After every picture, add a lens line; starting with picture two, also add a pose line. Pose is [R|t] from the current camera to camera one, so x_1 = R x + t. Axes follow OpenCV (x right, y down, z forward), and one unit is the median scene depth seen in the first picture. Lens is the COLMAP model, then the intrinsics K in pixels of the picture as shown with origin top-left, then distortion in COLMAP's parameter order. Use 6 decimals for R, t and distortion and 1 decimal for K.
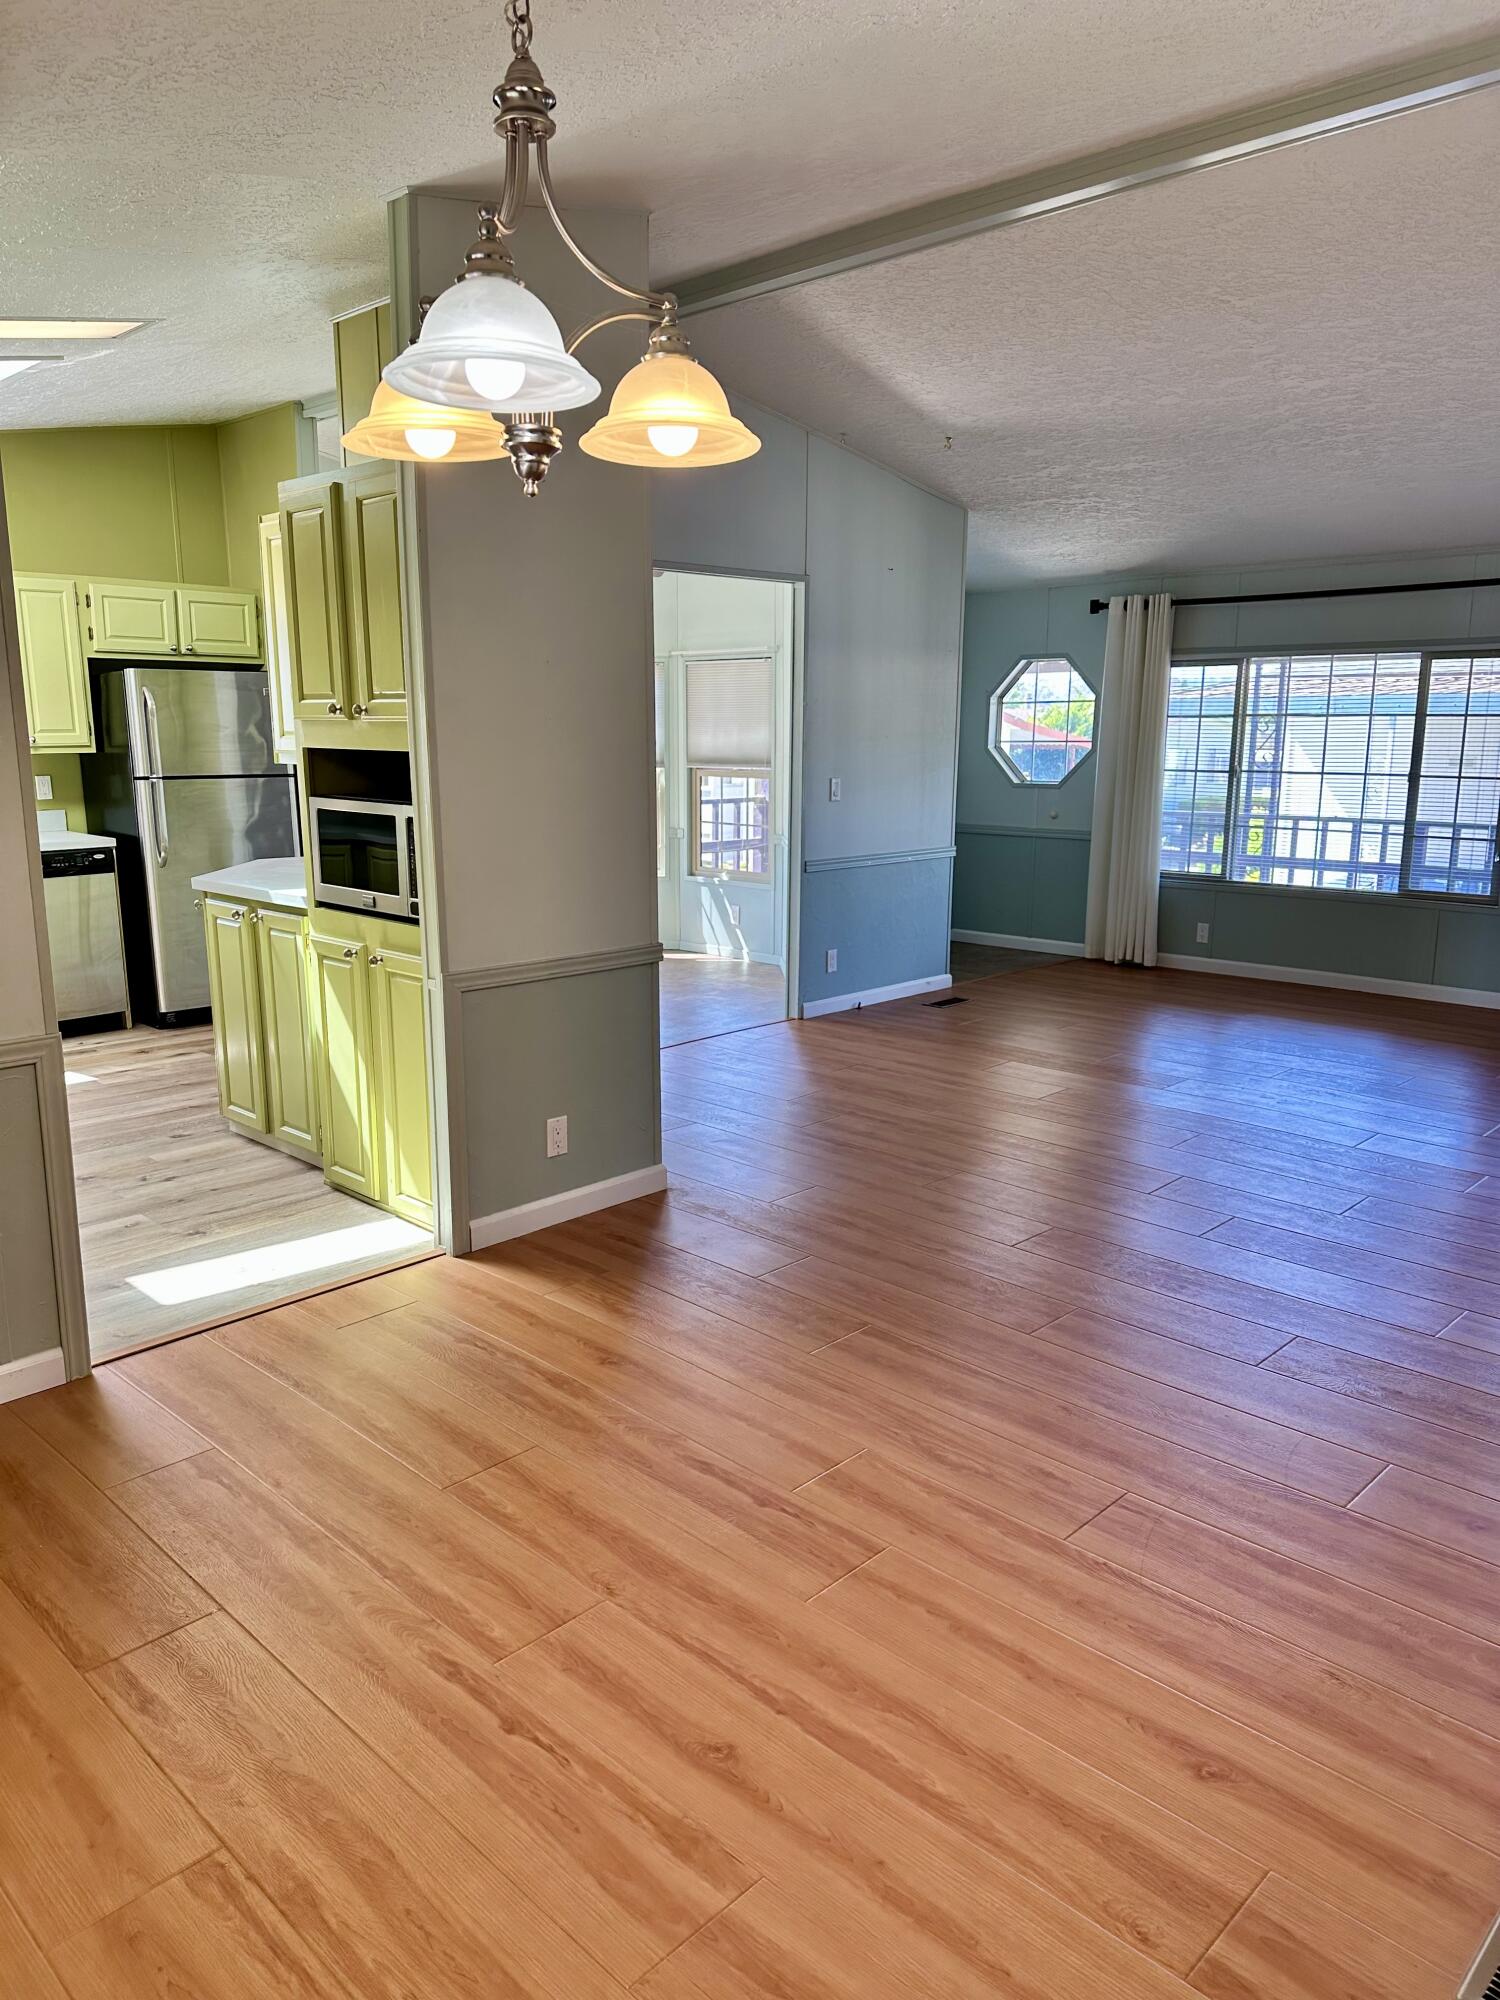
lens RADIAL K [[1406.3, 0, 749.2], [0, 1406.3, 1004.6], [0, 0, 1]] dist [0.000861, -0.008698]
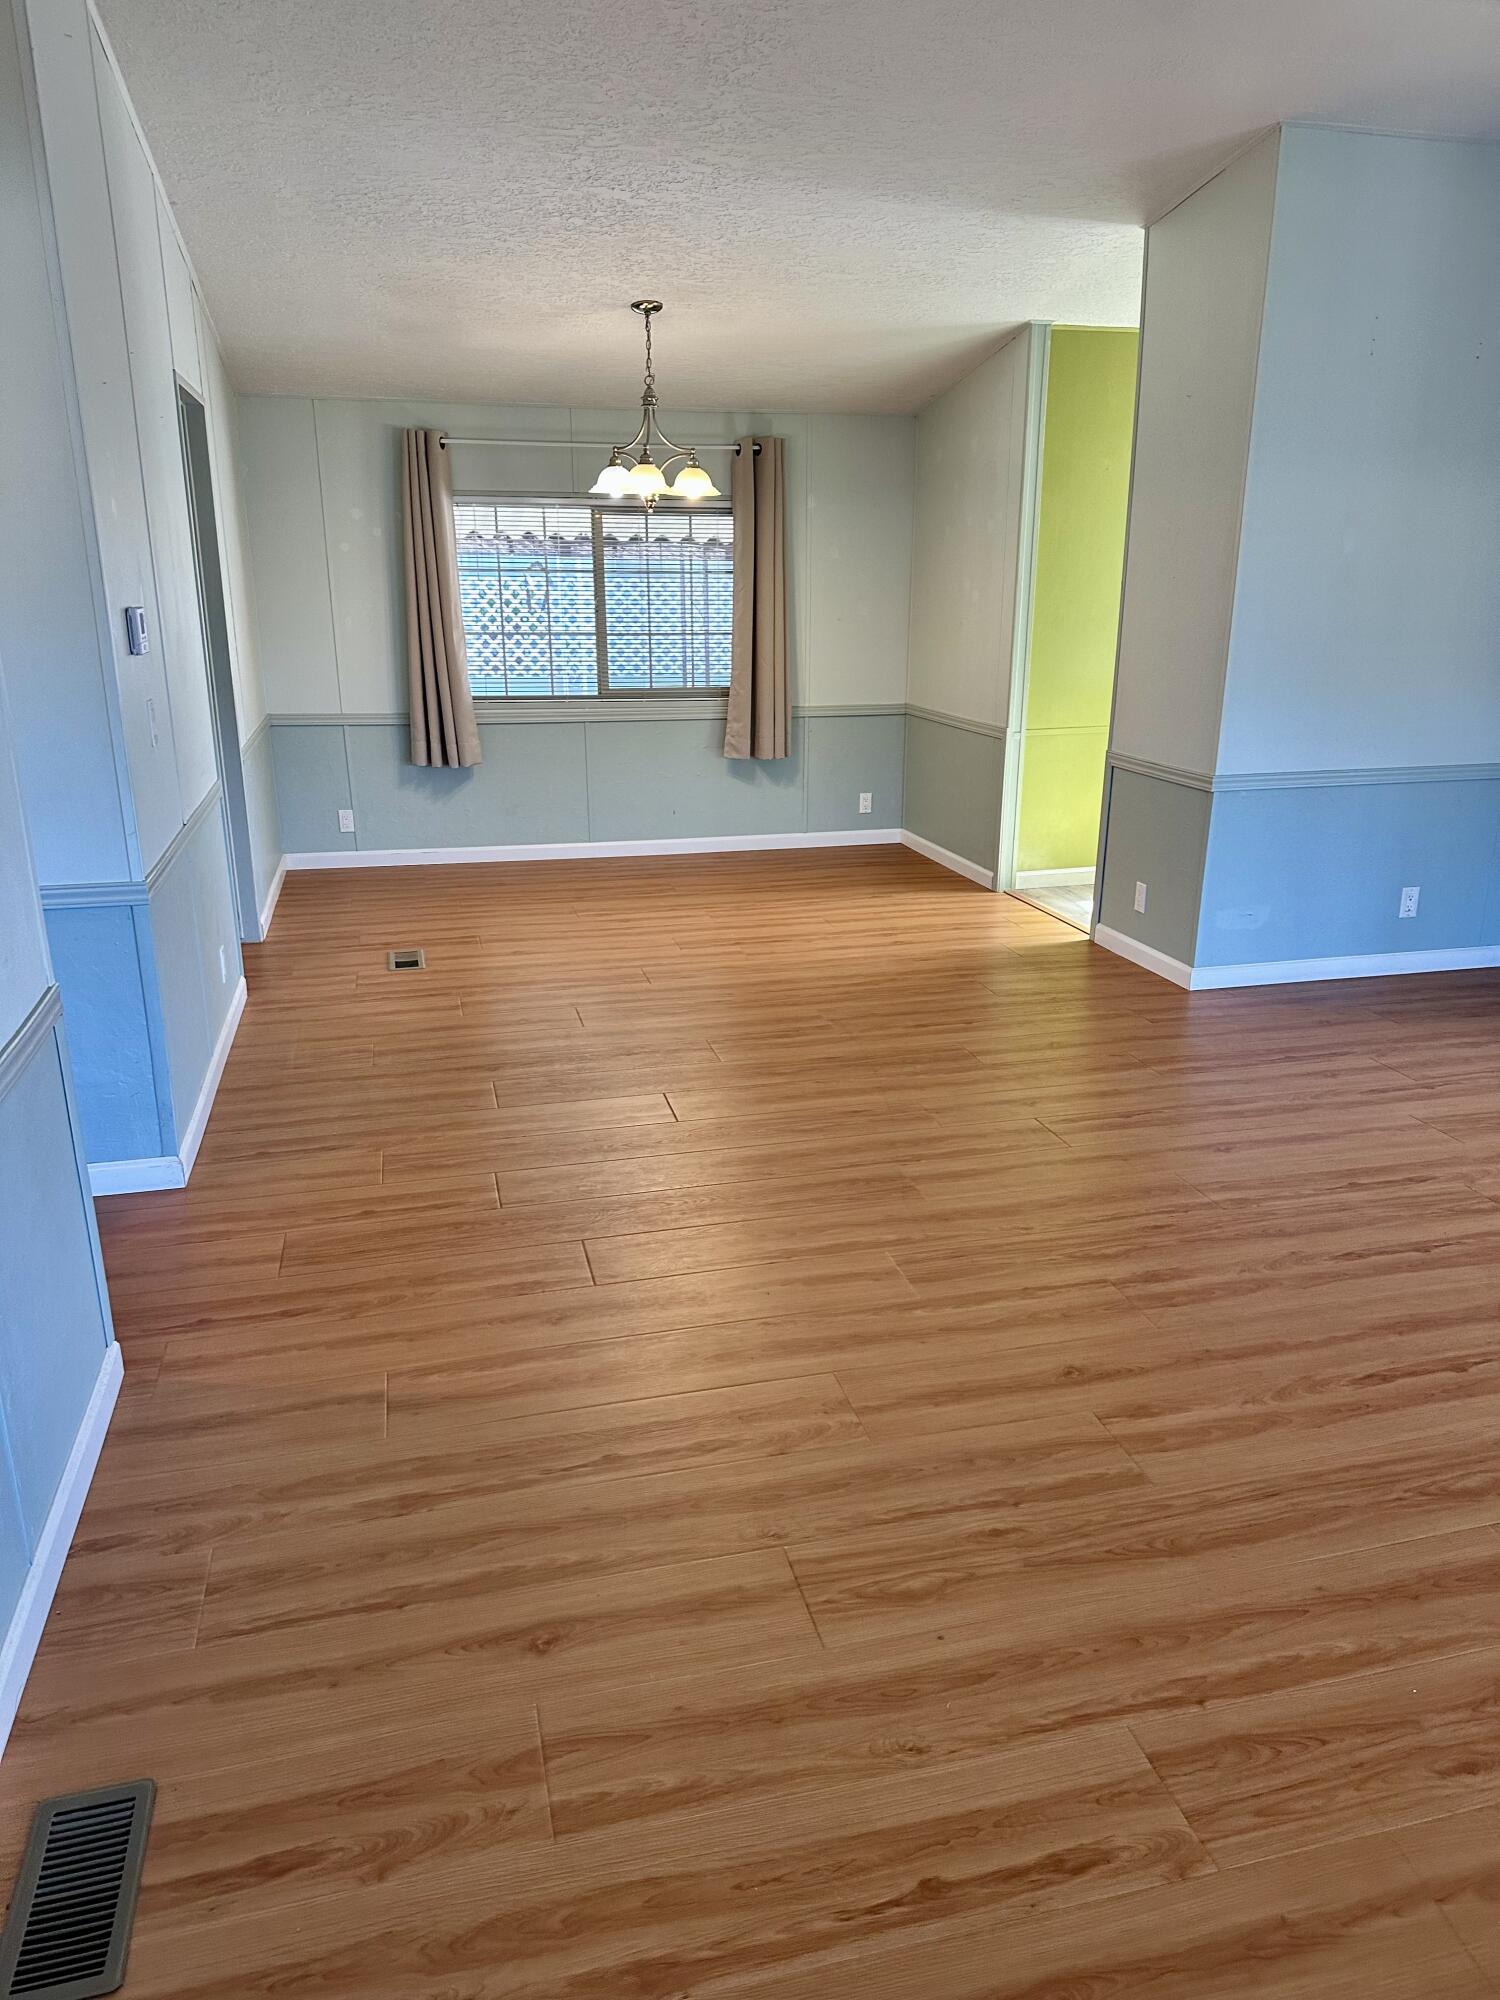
lens RADIAL K [[1406.3, 0, 741.8], [0, 1406.3, 989.9], [0, 0, 1]] dist [0.000861, -0.008698]
pose [[-0.523982, 0.241356, -0.816817, 1.701580], [-0.172857, 0.908919, 0.379456, -0.391809], [0.834004, 0.340021, -0.434537, 1.840008]]
